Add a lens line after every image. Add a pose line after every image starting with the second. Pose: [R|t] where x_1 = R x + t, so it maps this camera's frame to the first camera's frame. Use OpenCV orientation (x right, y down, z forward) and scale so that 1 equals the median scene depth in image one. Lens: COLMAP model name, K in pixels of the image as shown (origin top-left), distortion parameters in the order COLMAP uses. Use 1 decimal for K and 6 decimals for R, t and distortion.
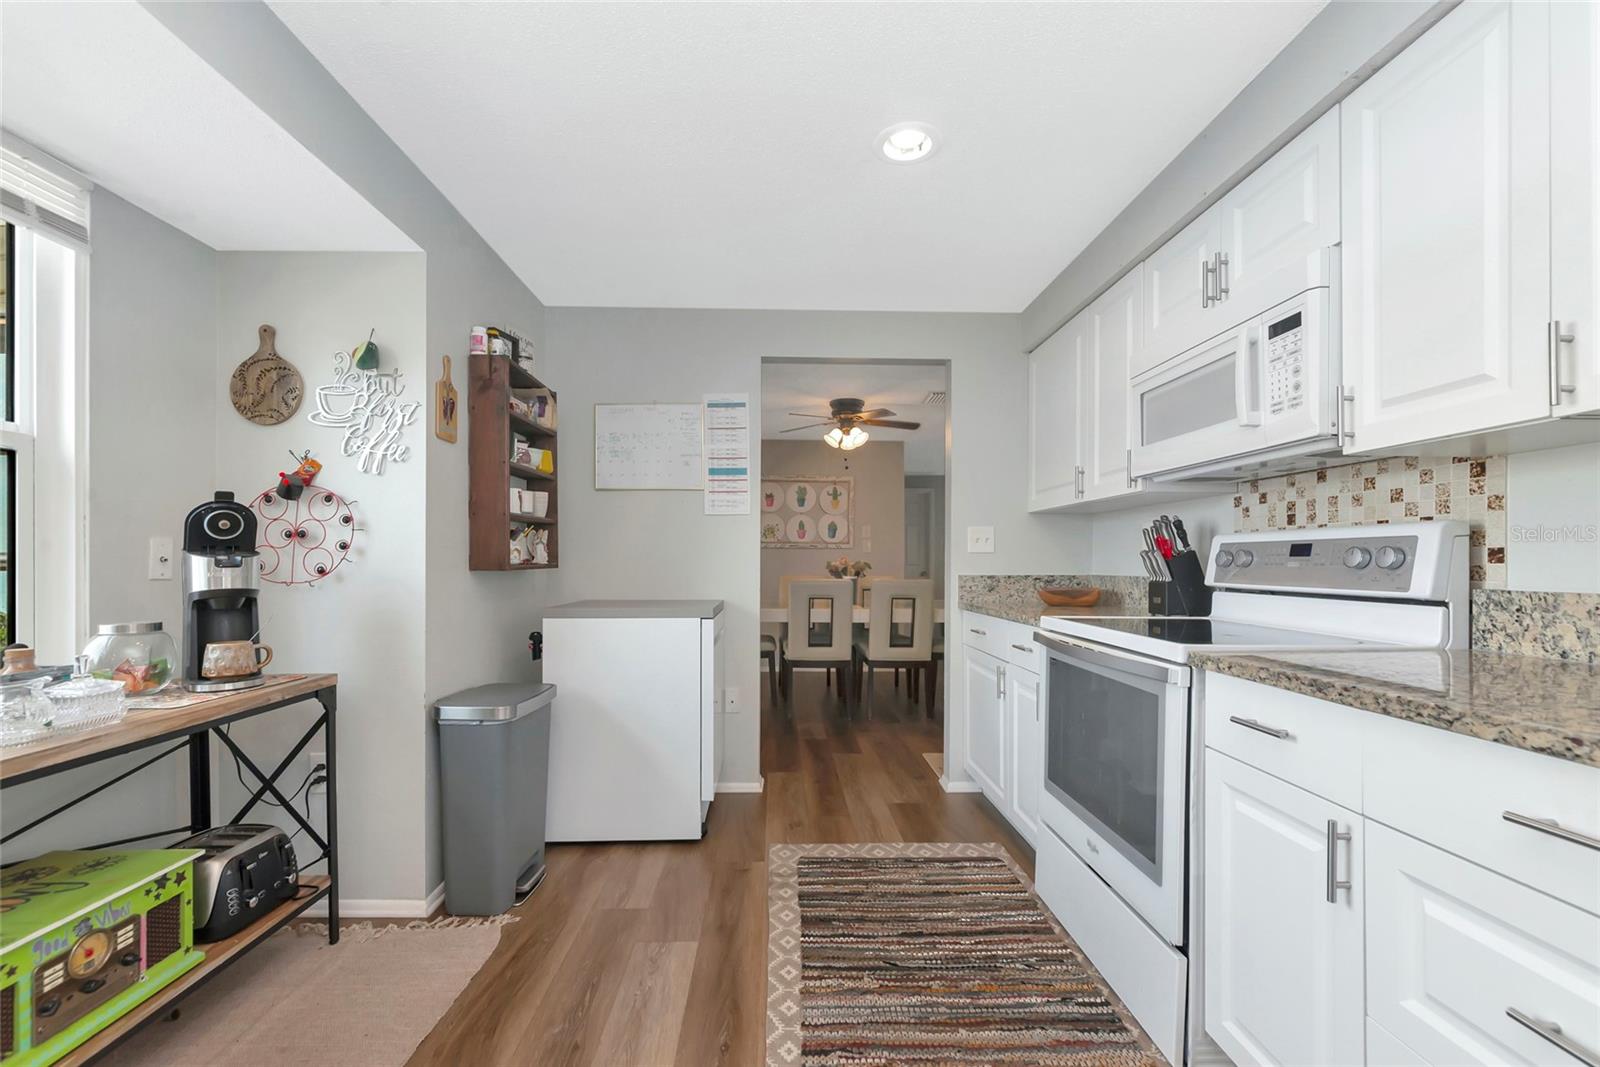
lens RADIAL K [[666.5, 0, 795.8], [0, 666.5, 560.8], [0, 0, 1]] dist [0.000231, -0.000532]
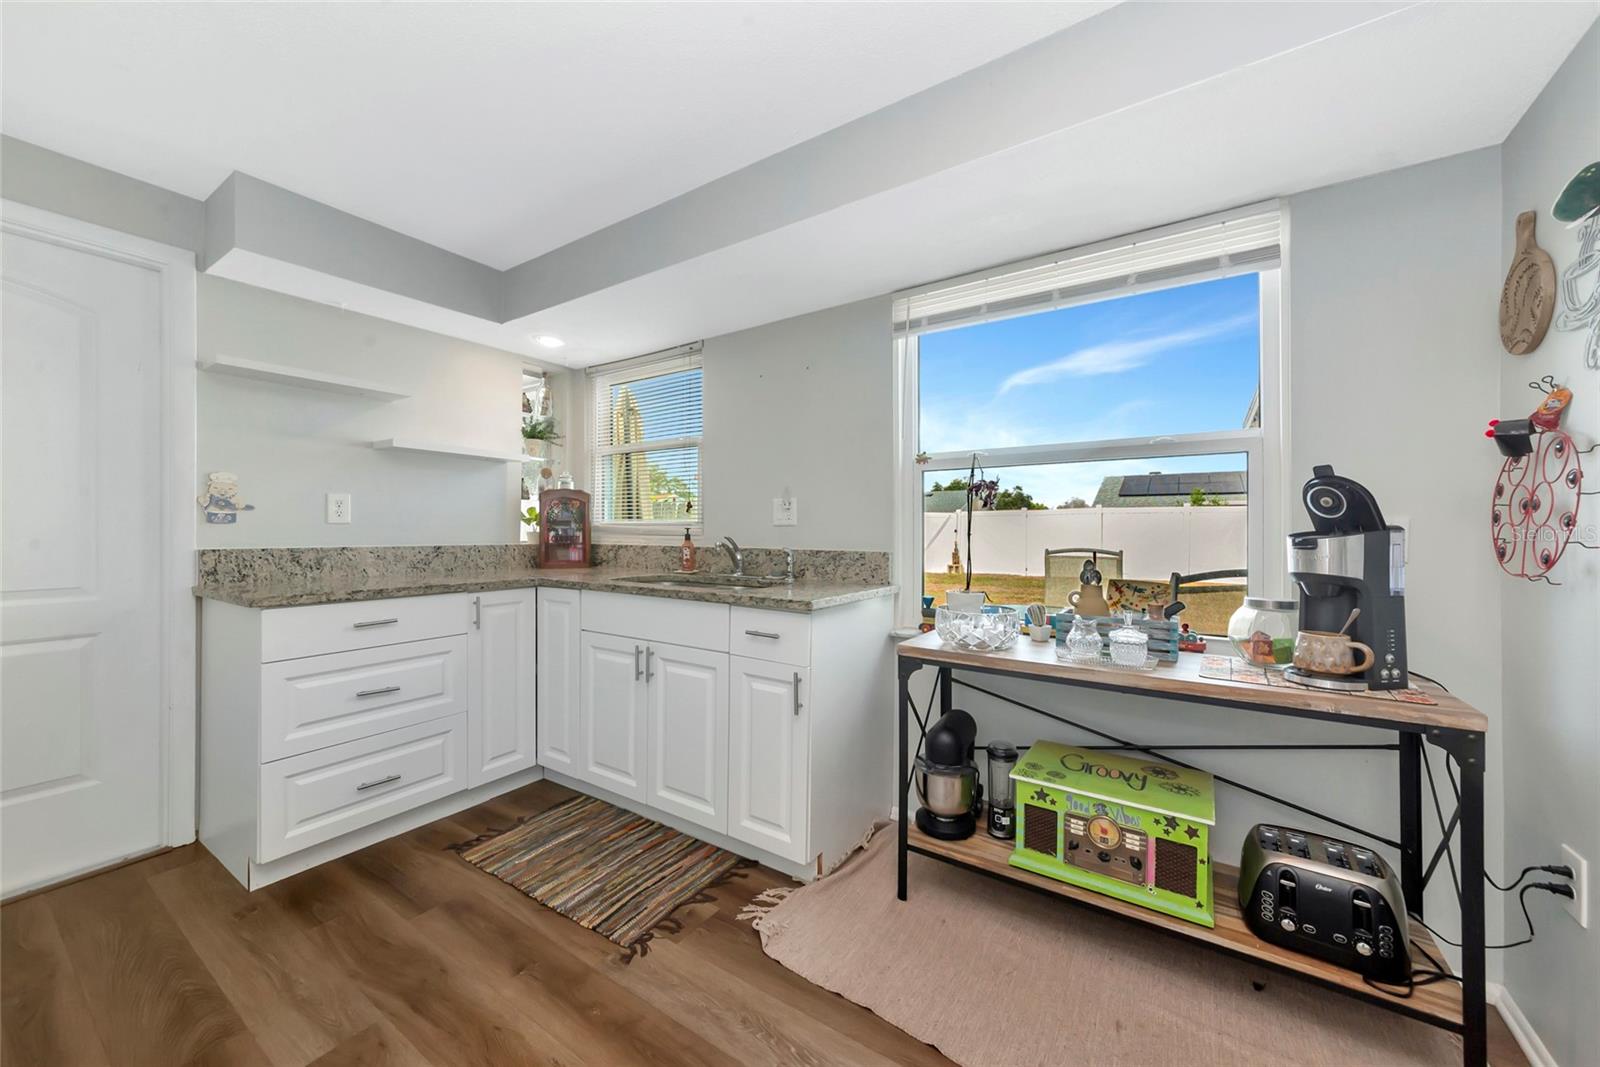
lens RADIAL K [[586.1, 0, 796.5], [0, 586.1, 526.8], [0, 0, 1]] dist [0.000242, 0.000005]
pose [[-0.578255, -0.006888, -0.815827, 0.174639], [-0.005037, 0.999975, -0.004873, -0.011443], [0.815840, 0.001292, -0.578276, 0.762093]]
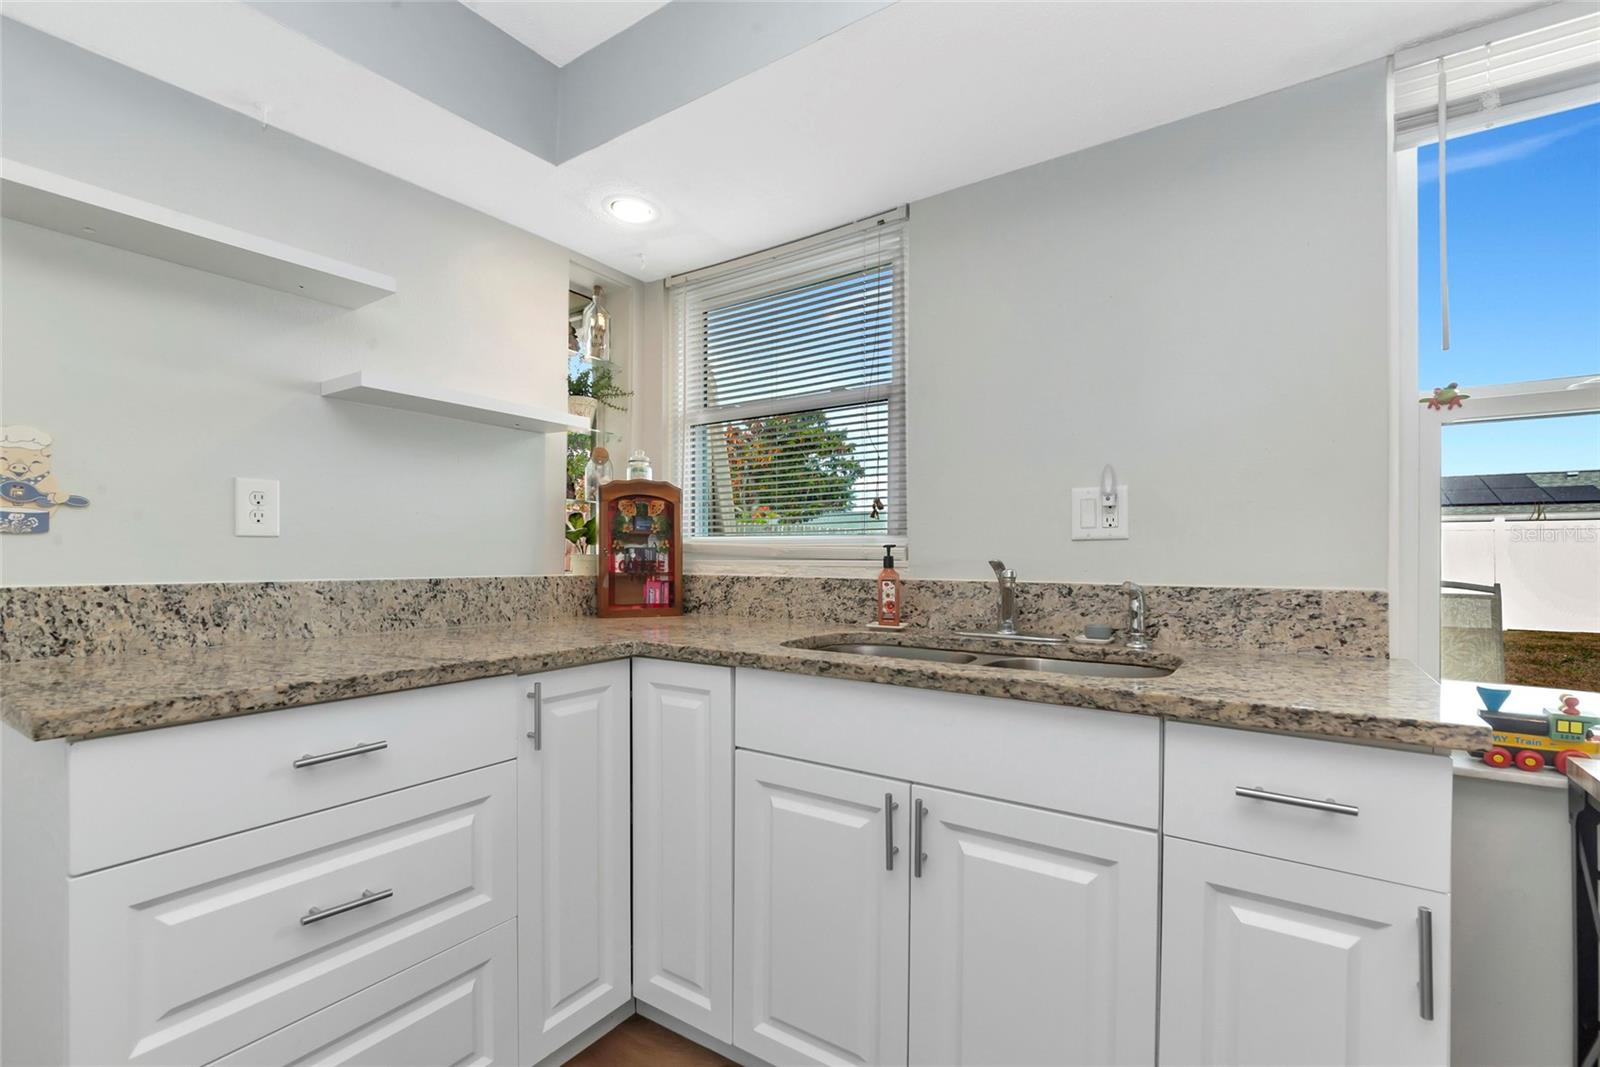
lens RADIAL K [[717.1, 0, 793.0], [0, 717.1, 553.9], [0, 0, 1]] dist [-0.004079, -0.000092]
pose [[-0.593702, -0.004114, -0.804674, 0.003388], [-0.003343, 0.999991, -0.002646, -0.000202], [0.804678, 0.001119, -0.593711, 0.185465]]
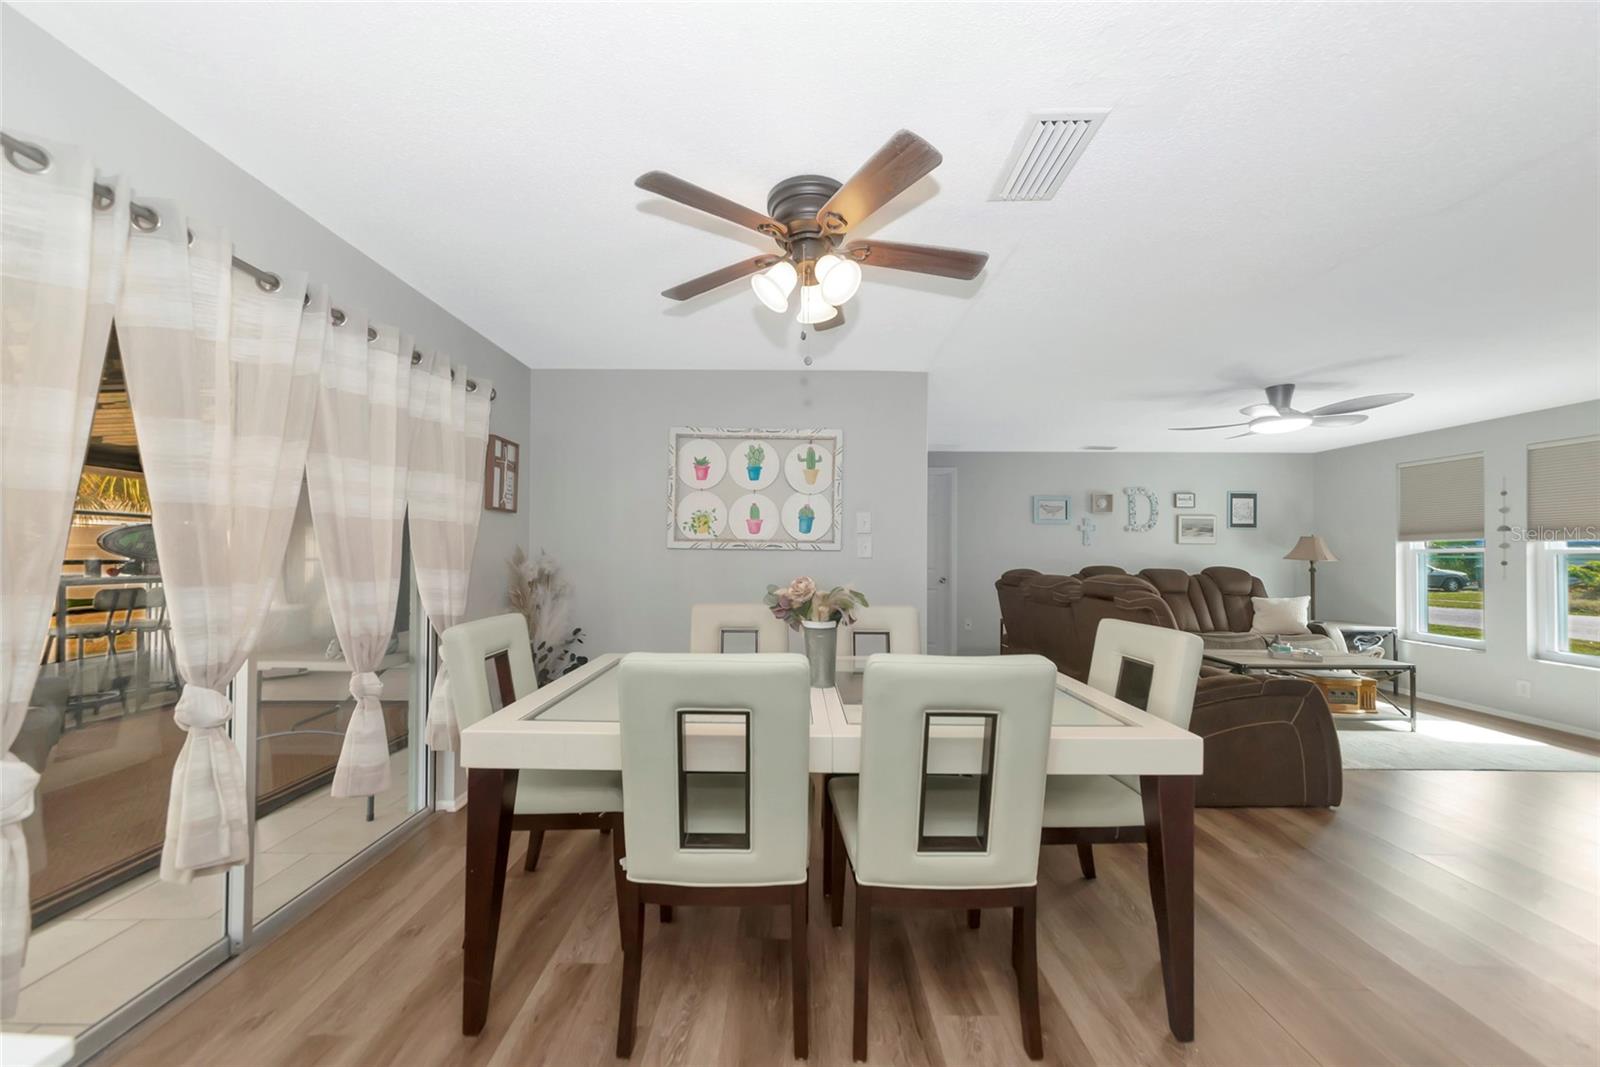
lens RADIAL K [[565.4, 0, 784.5], [0, 565.4, 546.5], [0, 0, 1]] dist [-0.023724, 0.006399]
pose [[0.998829, 0.003575, -0.048246, 0.200262], [-0.004096, 0.999934, -0.010707, -0.054631], [0.048205, 0.010892, 0.998778, 1.653224]]
